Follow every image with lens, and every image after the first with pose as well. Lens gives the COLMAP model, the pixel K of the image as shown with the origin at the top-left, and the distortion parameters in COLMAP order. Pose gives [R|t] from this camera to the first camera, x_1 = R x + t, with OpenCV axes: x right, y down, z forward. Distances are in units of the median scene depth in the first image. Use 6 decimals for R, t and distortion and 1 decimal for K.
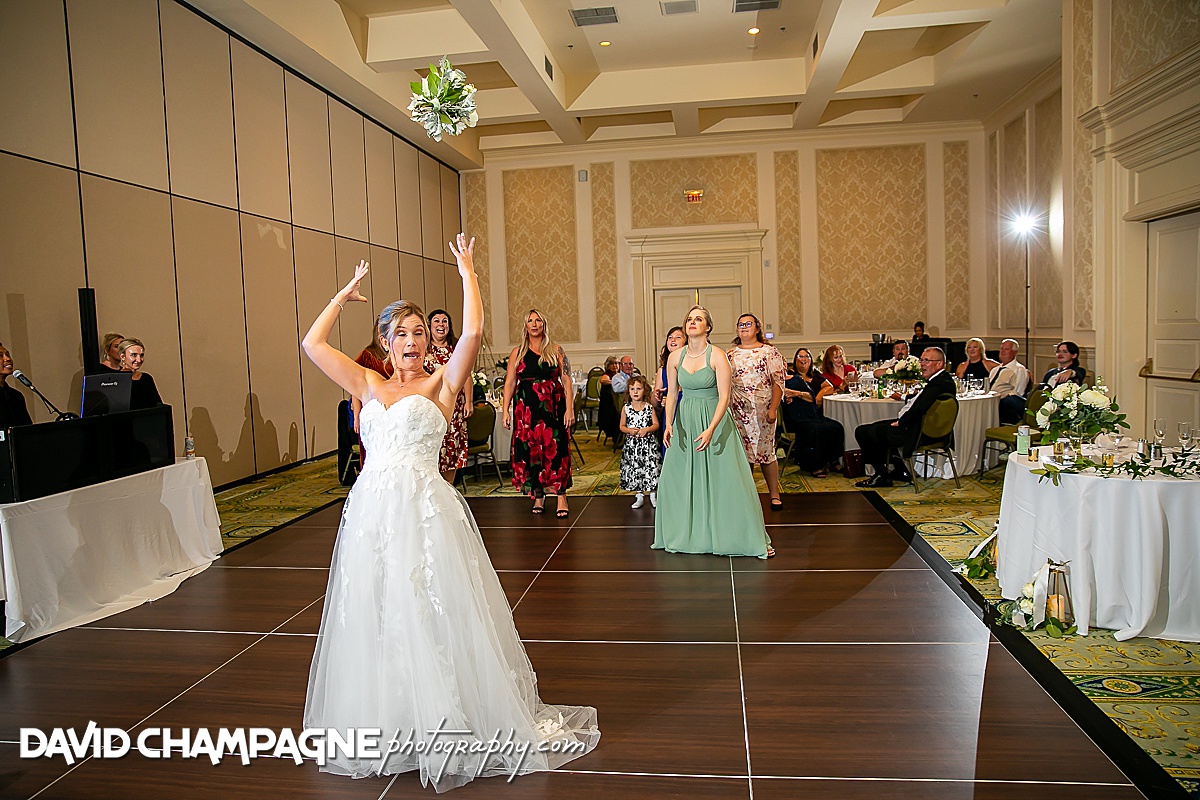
lens RADIAL K [[903.2, 0, 603.9], [0, 903.2, 400.5], [0, 0, 1]] dist [-0.056489, 0.015927]
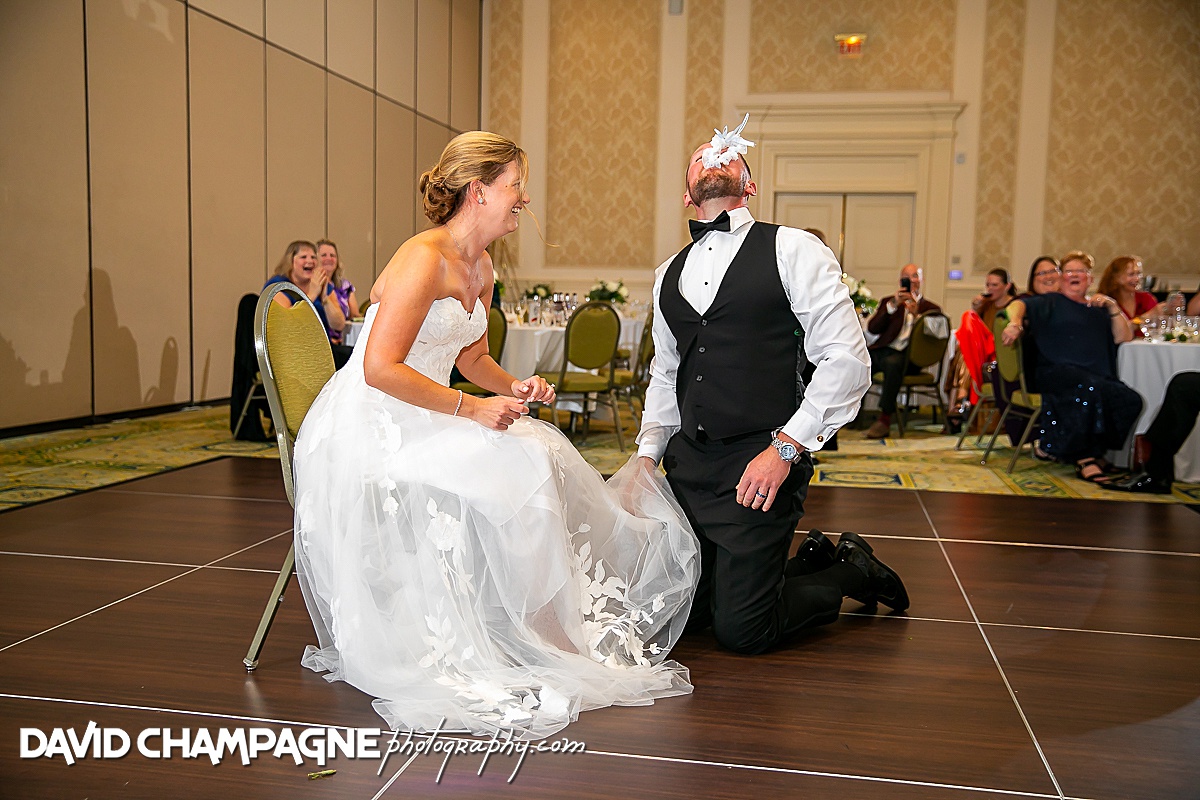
lens RADIAL K [[1186.5, 0, 608.6], [0, 1186.5, 415.9], [0, 0, 1]] dist [0.072846, 0.000000]
pose [[0.996385, 0.067849, -0.051118, -0.007978], [-0.067653, 0.997693, 0.005555, 0.038207], [0.051377, -0.002076, 0.998677, 0.156834]]
